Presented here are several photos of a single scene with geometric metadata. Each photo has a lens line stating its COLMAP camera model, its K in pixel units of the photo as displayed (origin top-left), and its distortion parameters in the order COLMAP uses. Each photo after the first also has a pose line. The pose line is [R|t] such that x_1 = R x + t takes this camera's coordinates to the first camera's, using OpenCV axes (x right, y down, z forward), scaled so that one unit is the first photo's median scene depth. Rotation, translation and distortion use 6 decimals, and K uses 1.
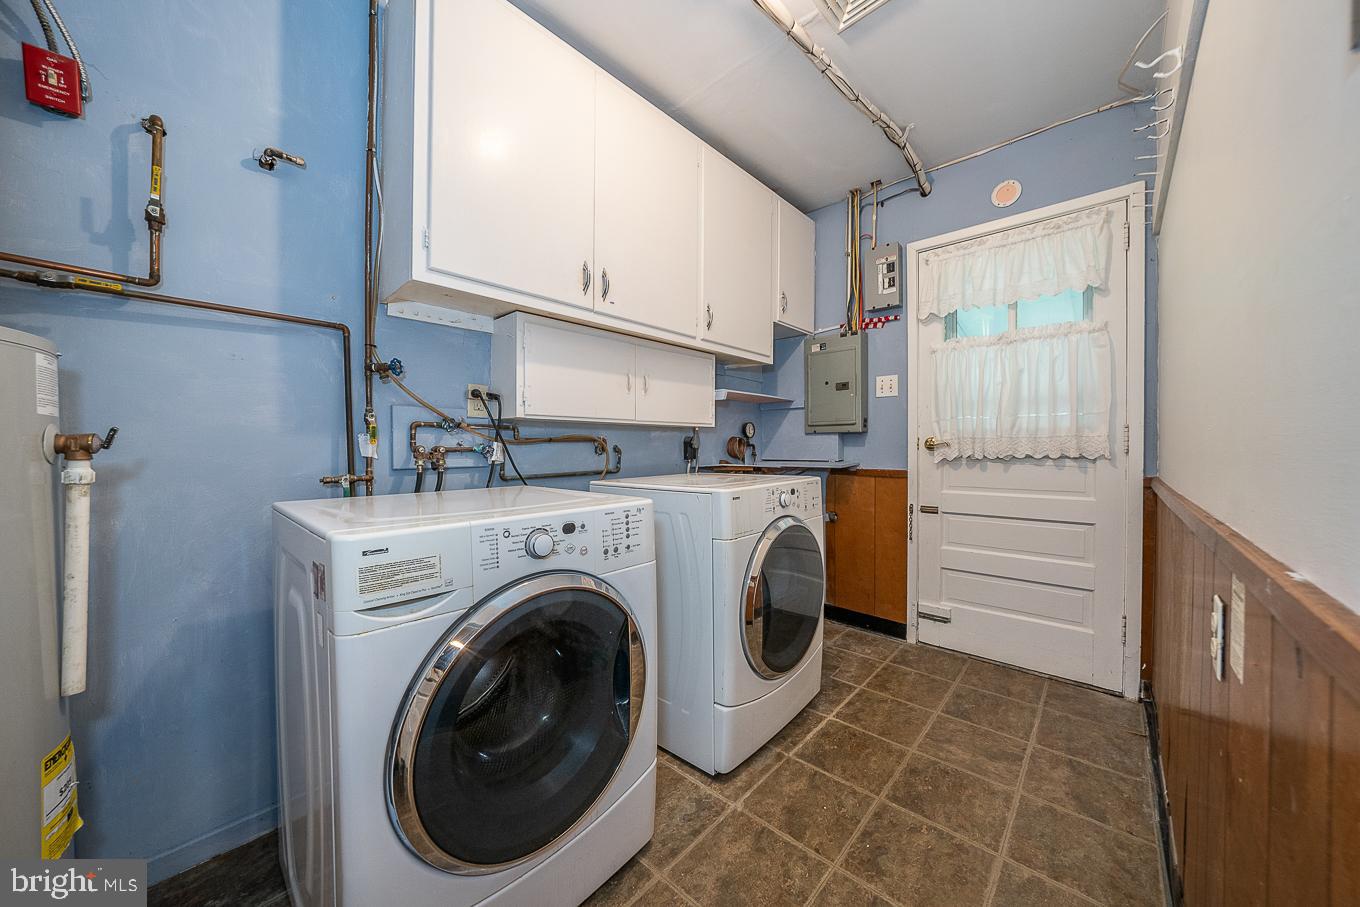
lens RADIAL K [[474.2, 0, 684.8], [0, 474.2, 447.2], [0, 0, 1]] dist [-0.027191, 0.006263]
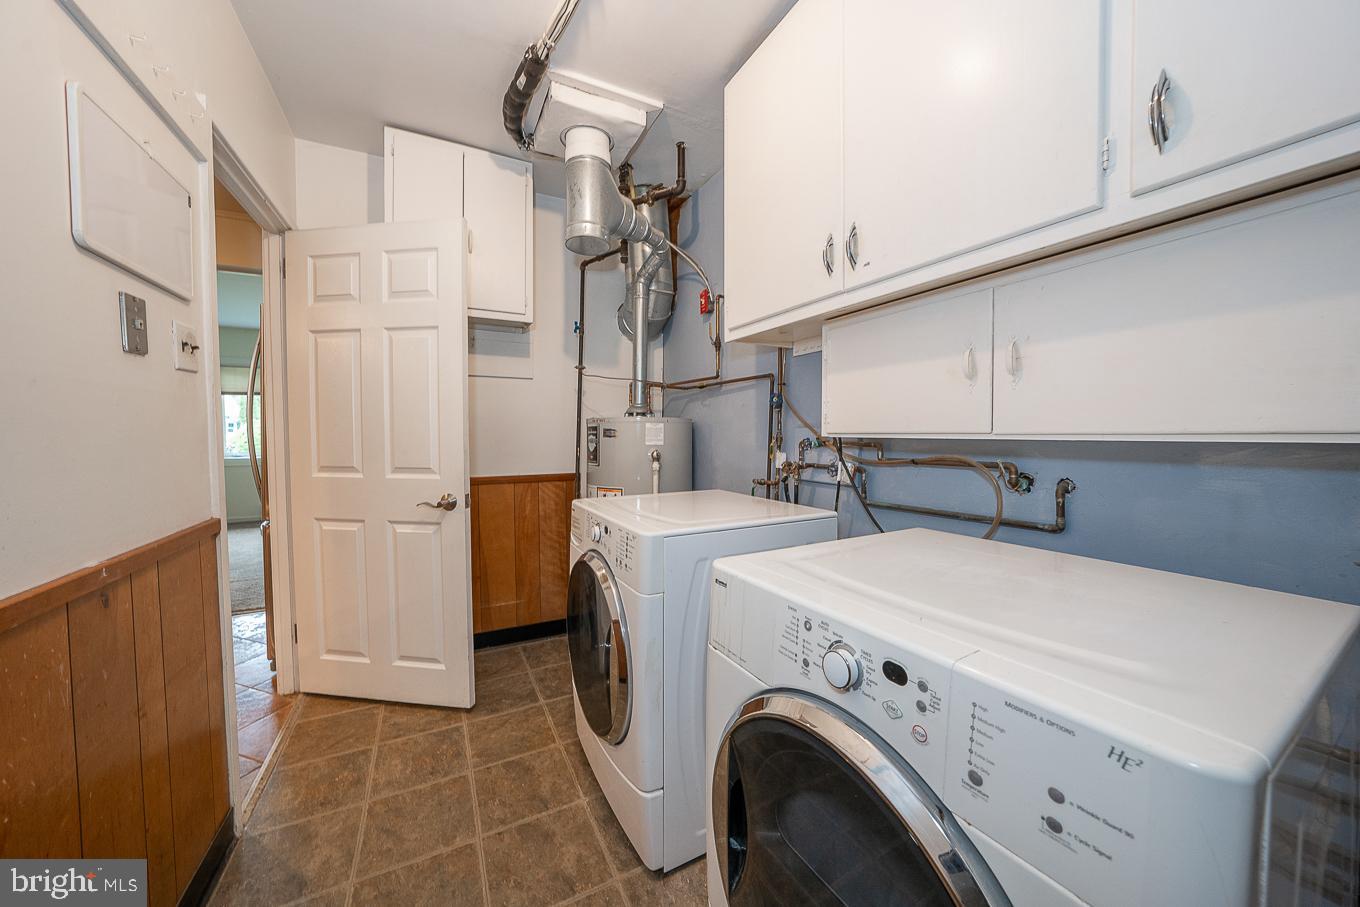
lens RADIAL K [[474.2, 0, 684.8], [0, 474.2, 447.2], [0, 0, 1]] dist [-0.027191, 0.006263]
pose [[-0.334505, 0.030598, -0.941897, 0.604193], [-0.000339, 0.999469, 0.032589, -0.071317], [0.942394, 0.011220, -0.334317, 1.039066]]
